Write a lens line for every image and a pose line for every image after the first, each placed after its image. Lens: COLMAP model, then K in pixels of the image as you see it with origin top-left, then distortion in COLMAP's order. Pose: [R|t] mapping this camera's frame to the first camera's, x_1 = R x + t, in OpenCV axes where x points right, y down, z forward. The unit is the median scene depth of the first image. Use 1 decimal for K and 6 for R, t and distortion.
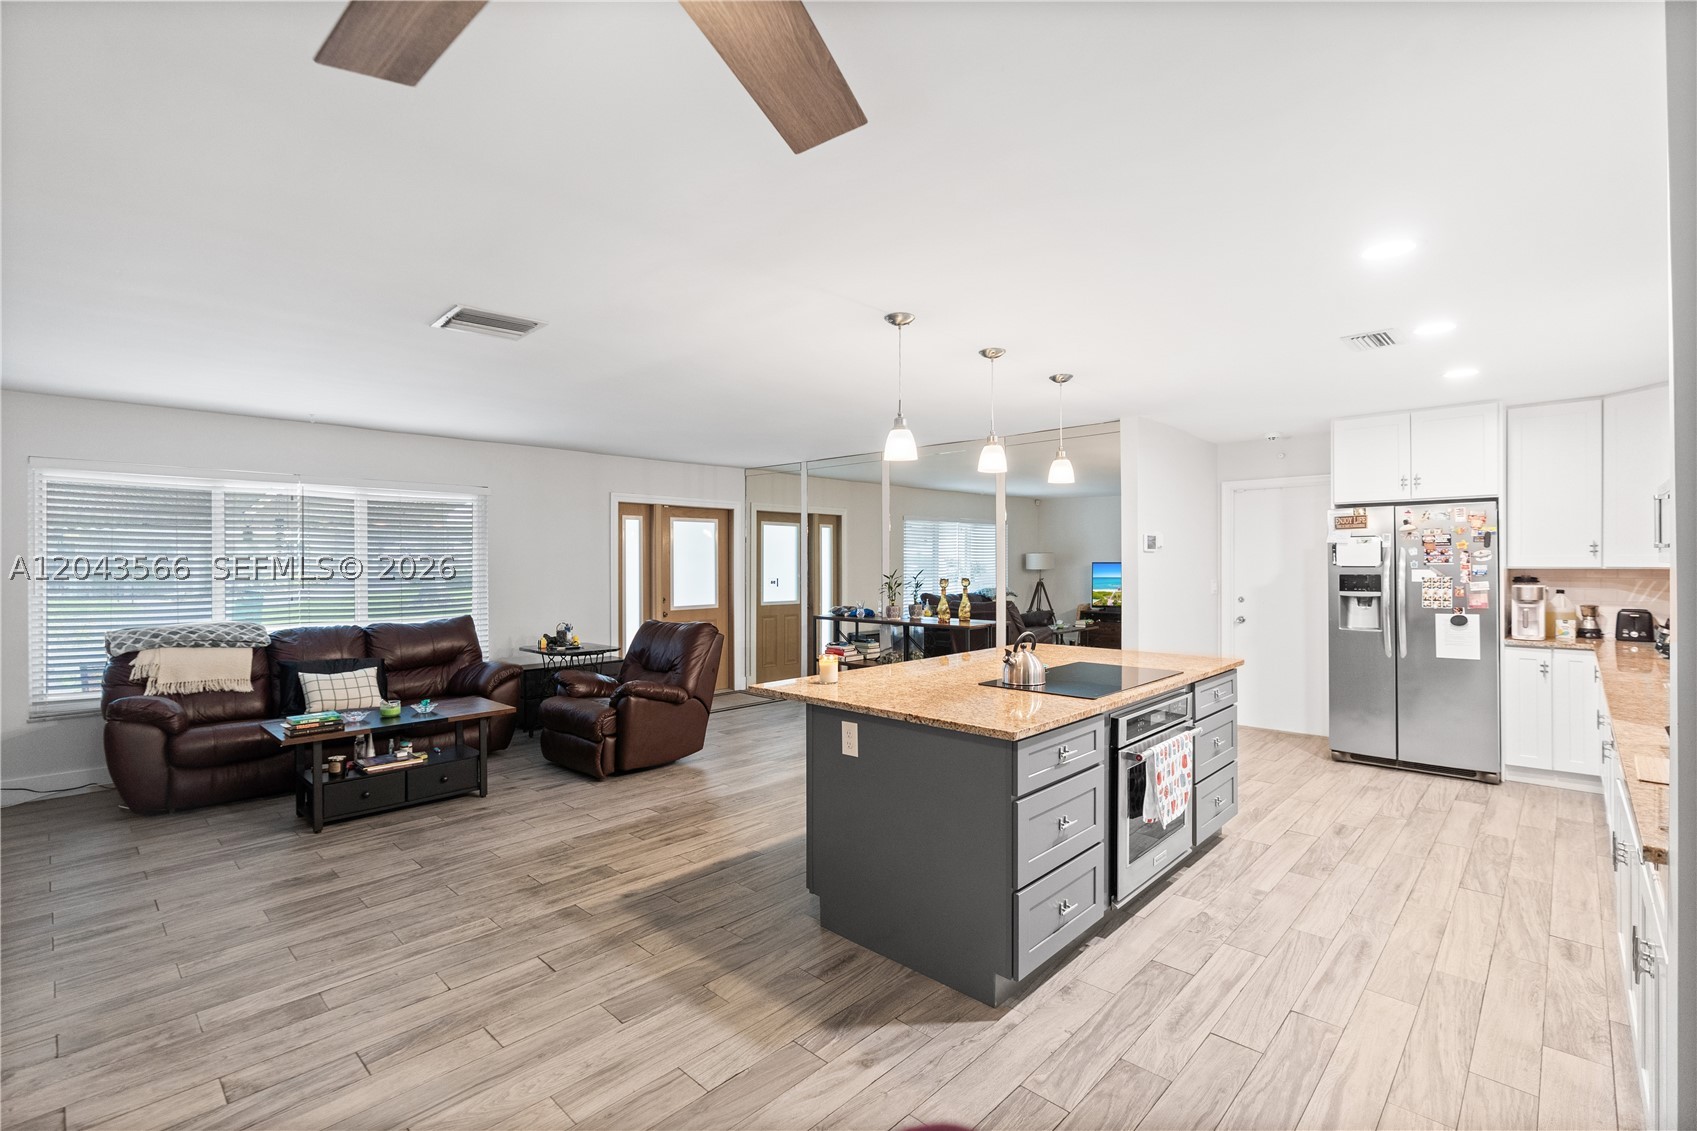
lens RADIAL K [[761.0, 0, 850.9], [0, 761.0, 563.7], [0, 0, 1]] dist [-0.005120, 0.001745]
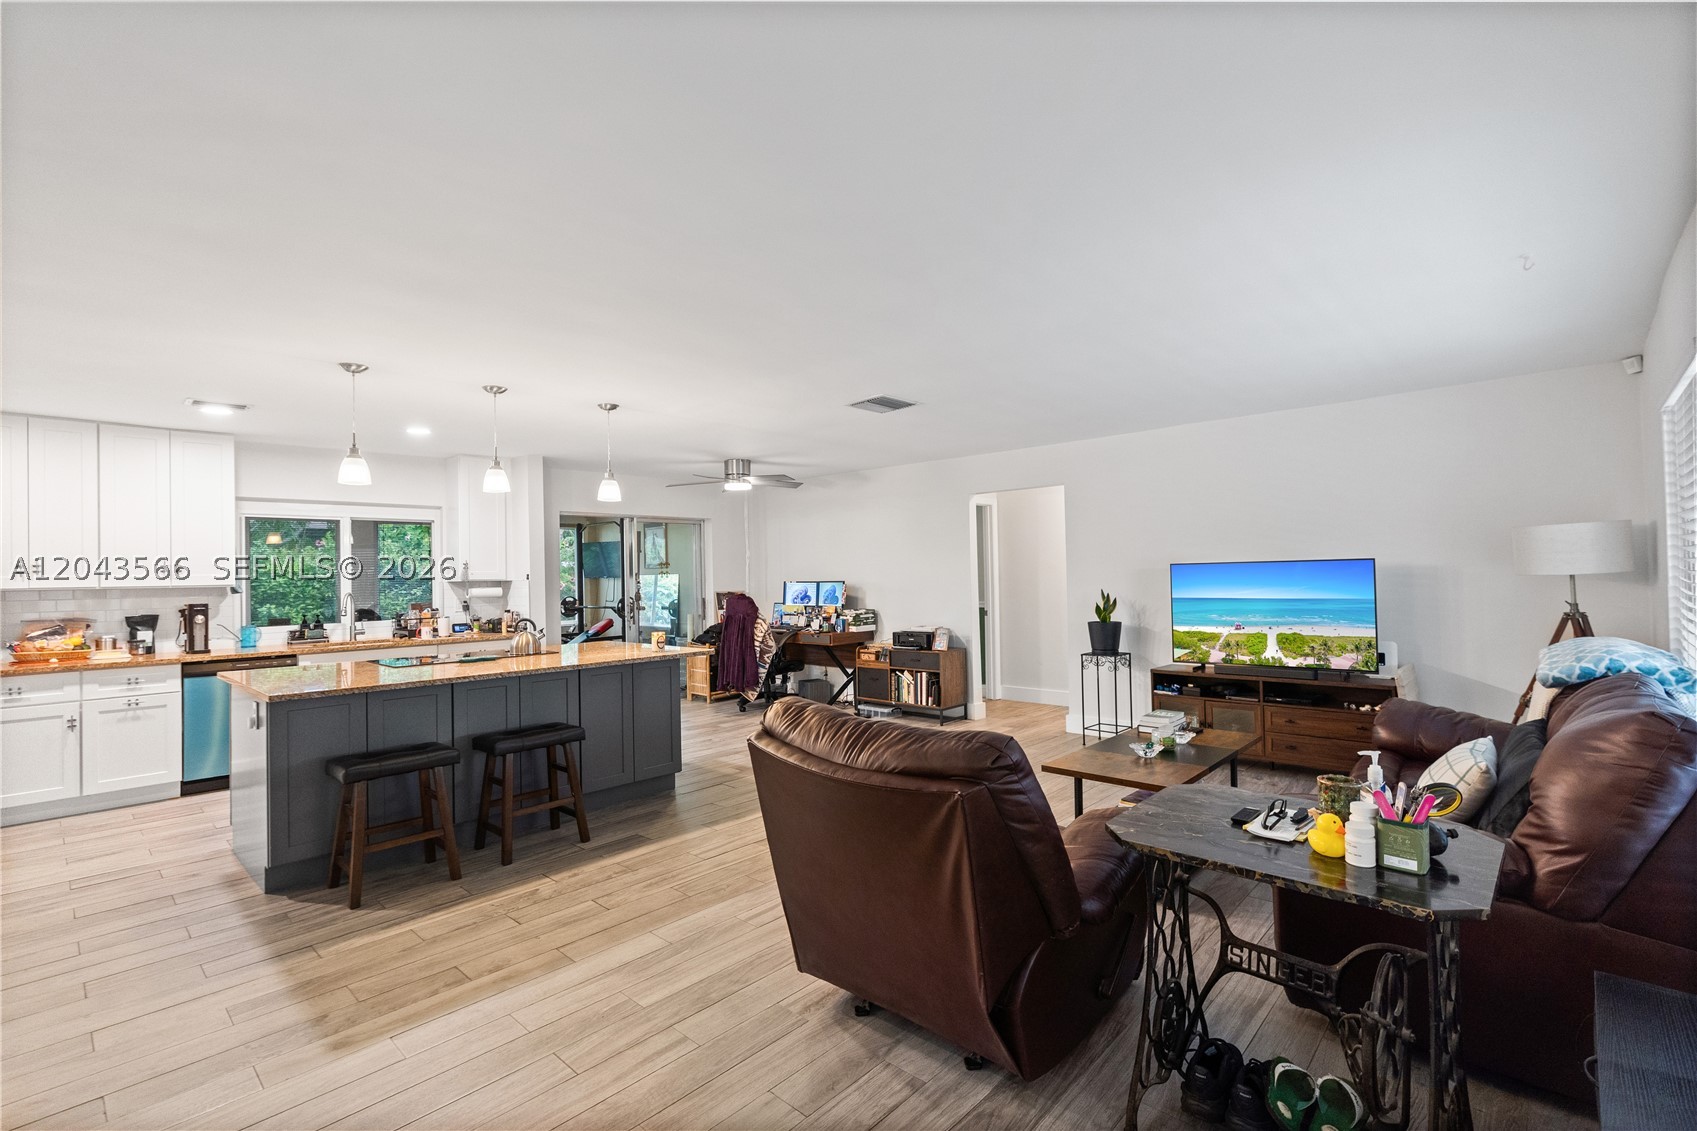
lens RADIAL K [[761.0, 0, 850.9], [0, 761.0, 563.7], [0, 0, 1]] dist [-0.005120, 0.001745]
pose [[-0.999661, 0.024257, -0.009435, -0.250808], [0.024342, 0.999664, -0.008959, 0.008420], [0.009215, -0.009185, -0.999915, 1.595180]]
